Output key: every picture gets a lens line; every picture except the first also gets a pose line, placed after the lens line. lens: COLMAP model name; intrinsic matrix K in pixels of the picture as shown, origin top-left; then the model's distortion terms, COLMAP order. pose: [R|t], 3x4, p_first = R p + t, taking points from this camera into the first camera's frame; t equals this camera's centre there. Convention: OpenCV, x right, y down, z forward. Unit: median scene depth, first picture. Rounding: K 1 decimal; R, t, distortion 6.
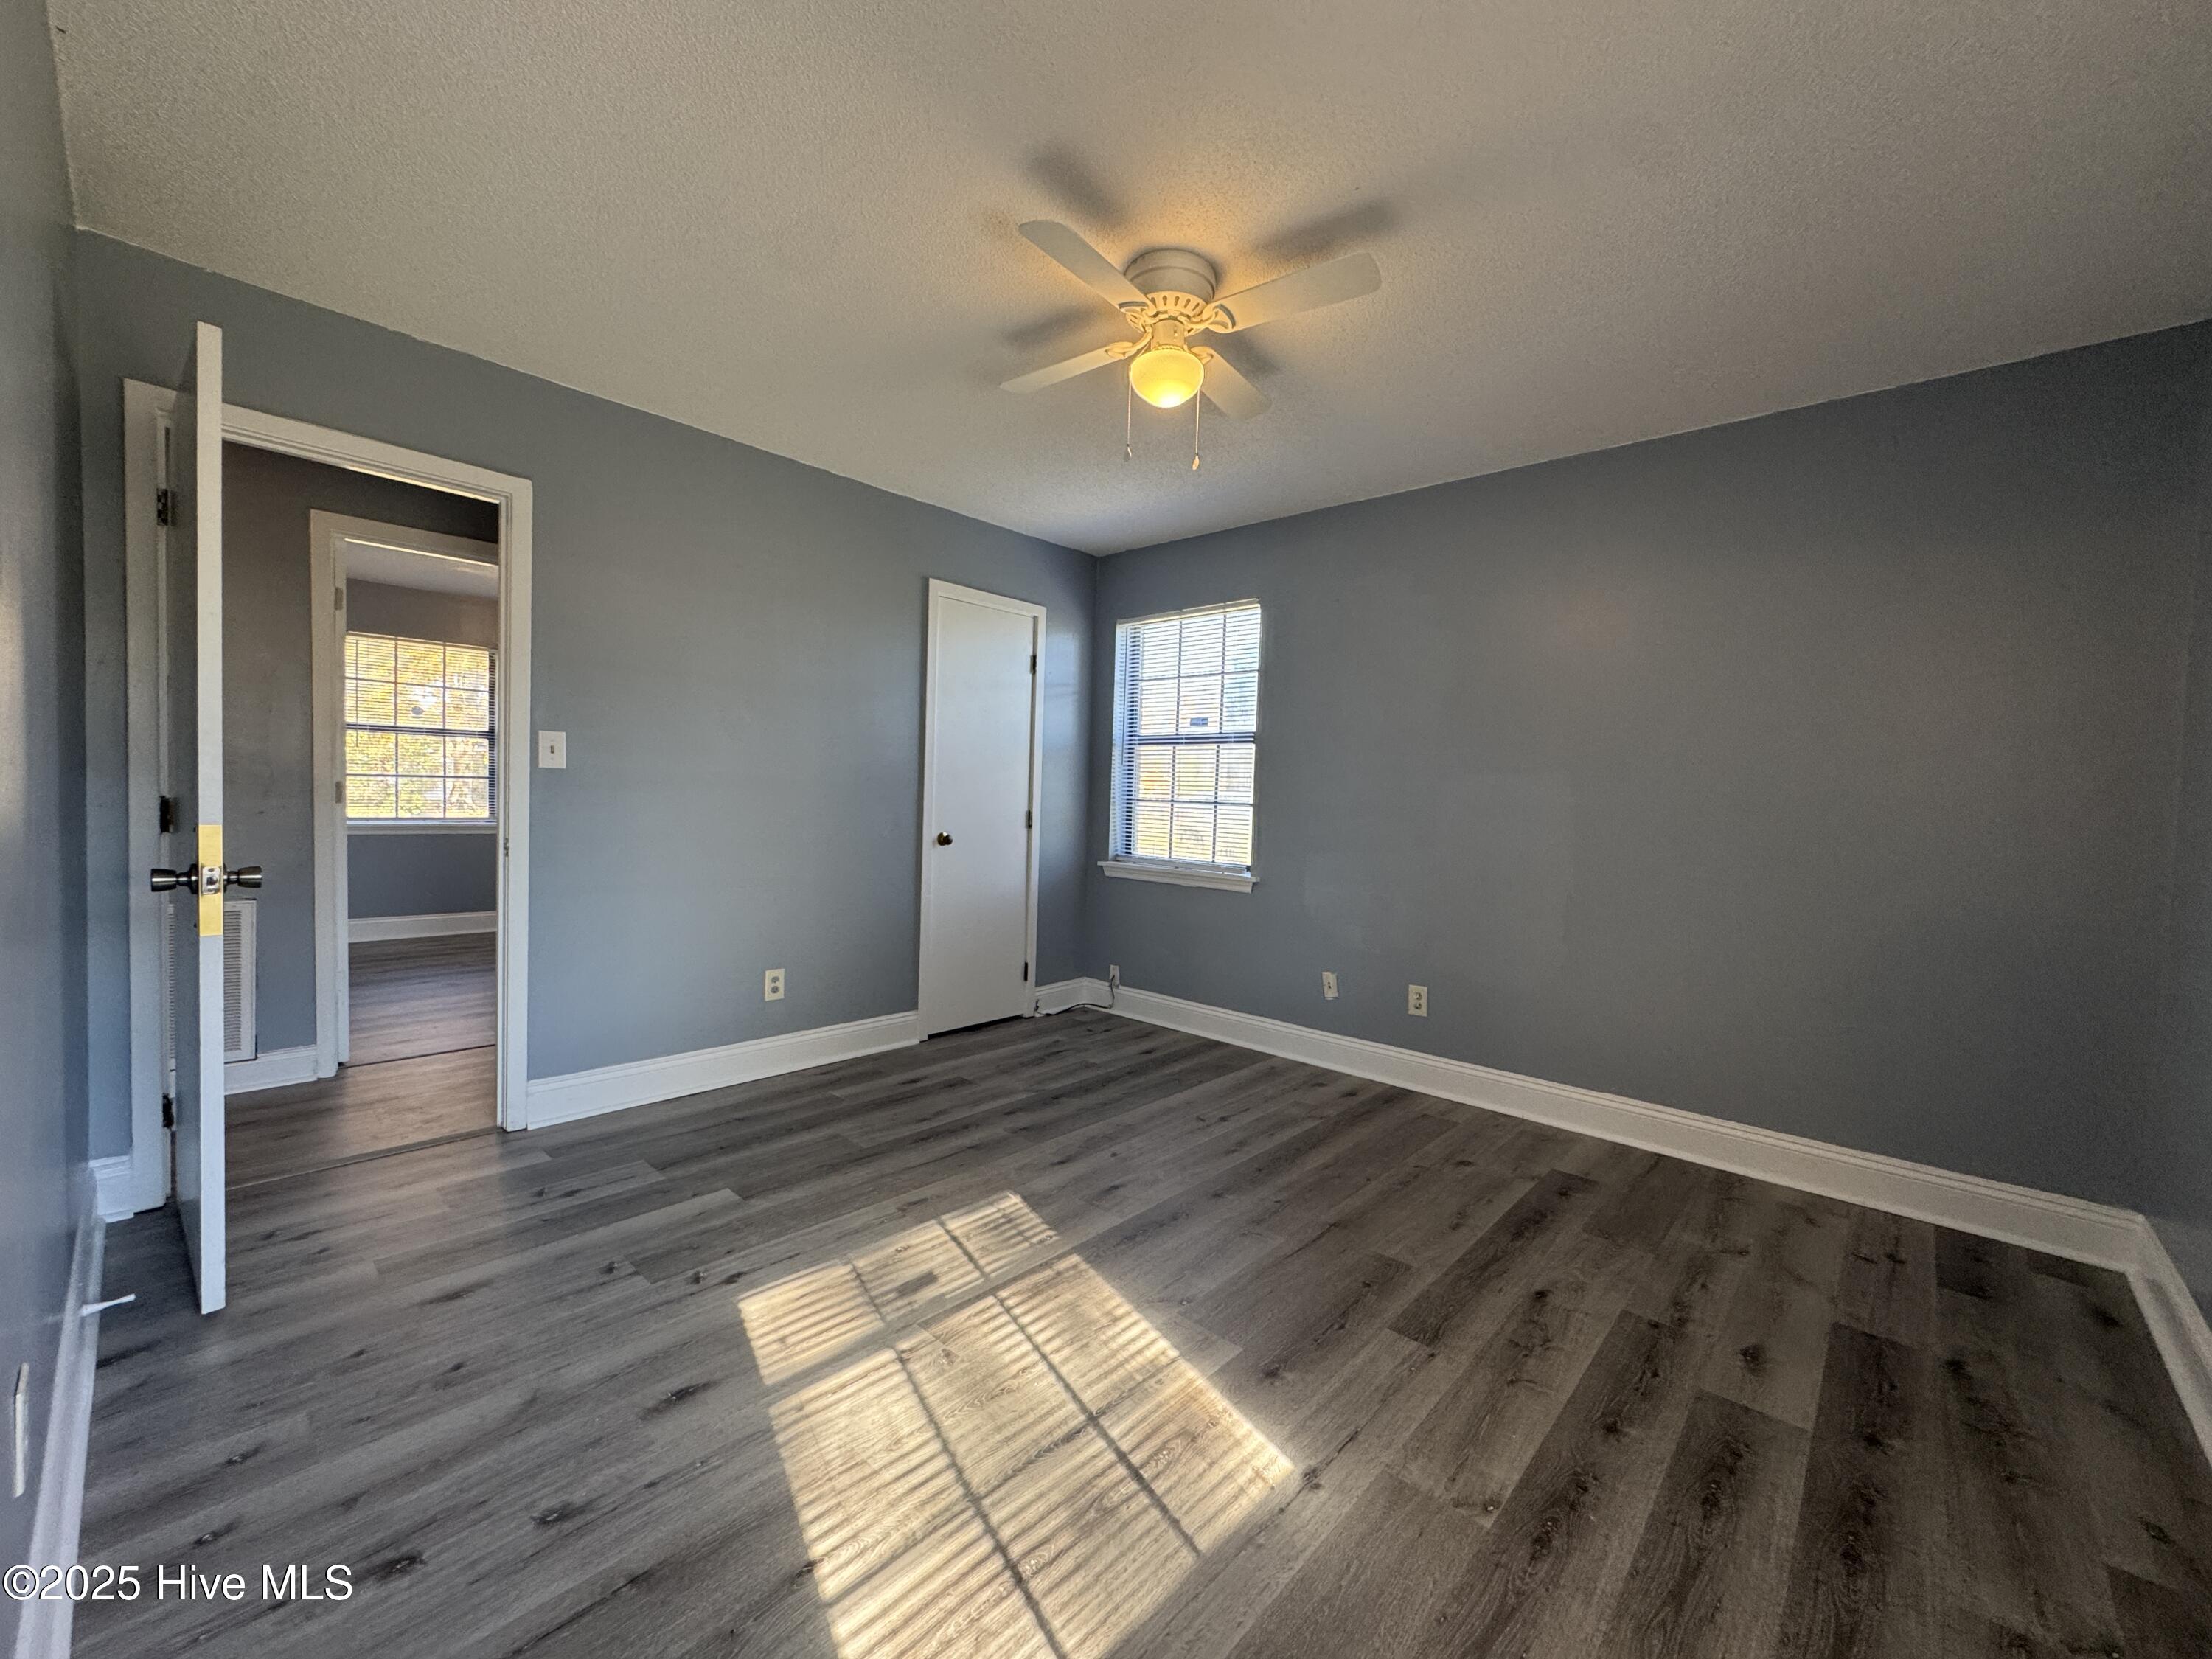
lens RADIAL K [[882.8, 0, 1109.9], [0, 882.8, 829.8], [0, 0, 1]] dist [-0.001703, 0.000296]
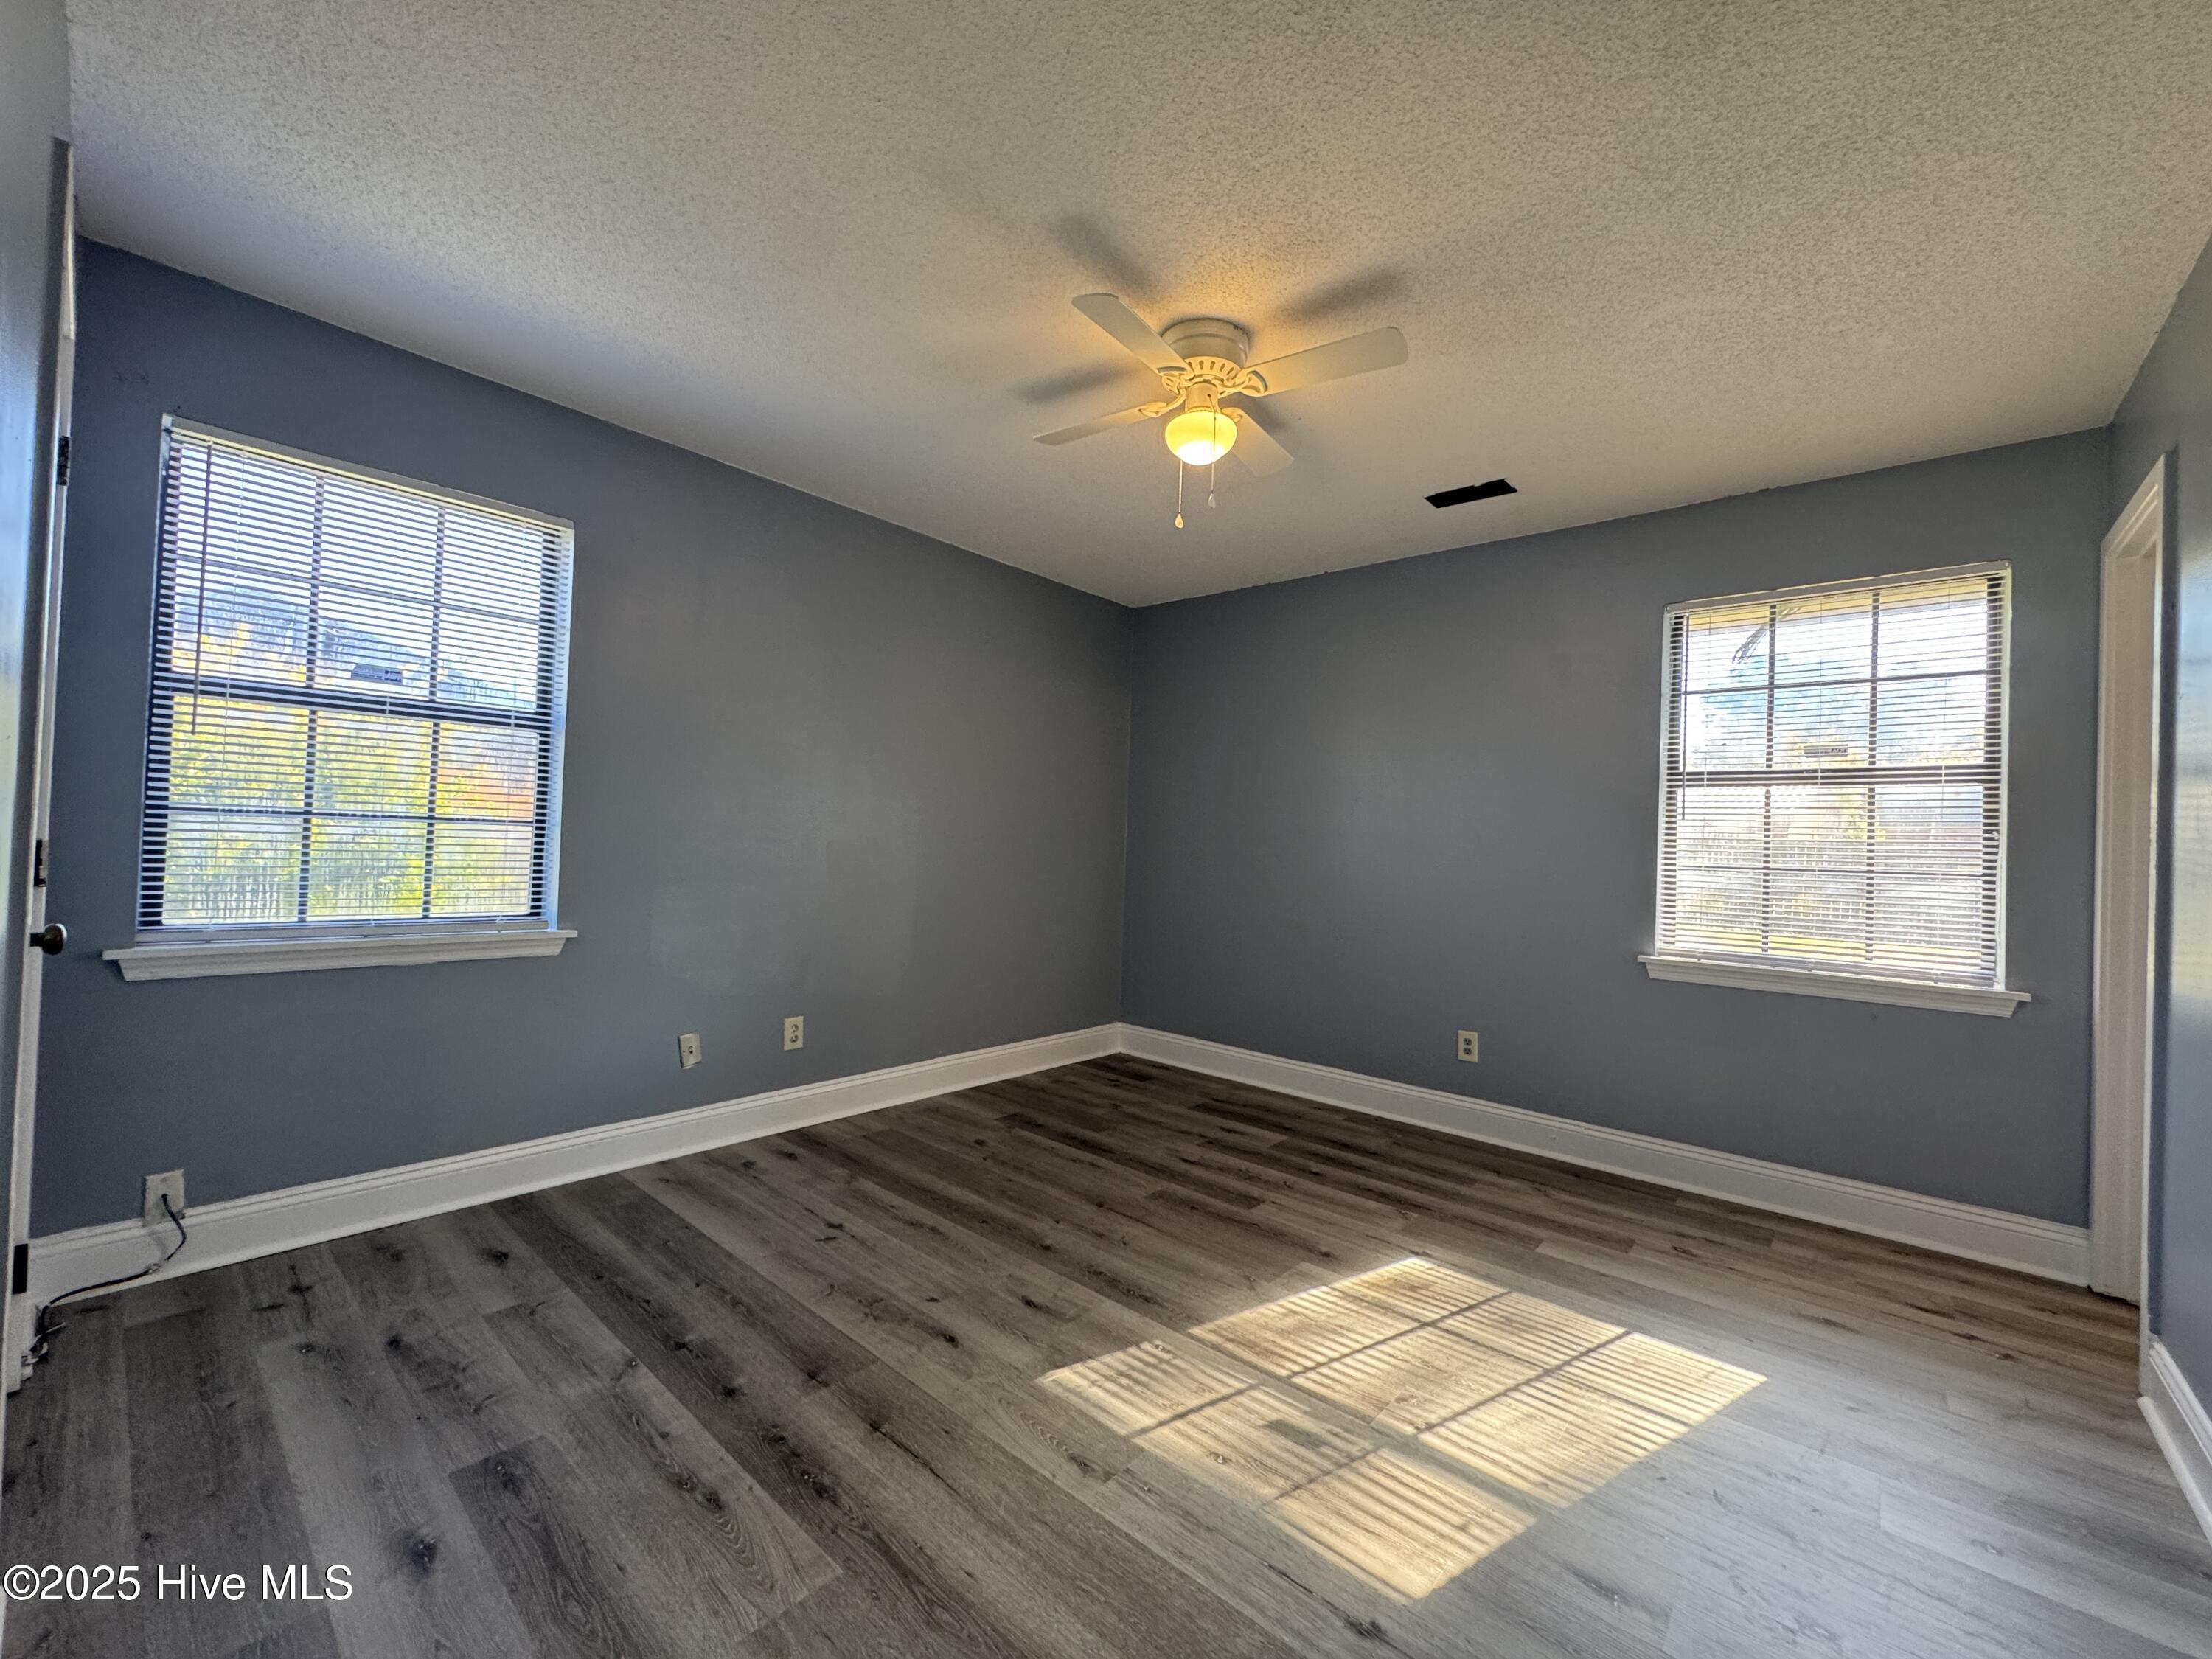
lens RADIAL K [[882.8, 0, 1109.9], [0, 882.8, 829.8], [0, 0, 1]] dist [-0.001703, 0.000296]
pose [[-0.019878, -0.018731, 0.999627, -0.888946], [0.001084, 0.999823, 0.018756, -0.060078], [-0.999802, 0.001456, -0.019855, 1.021469]]
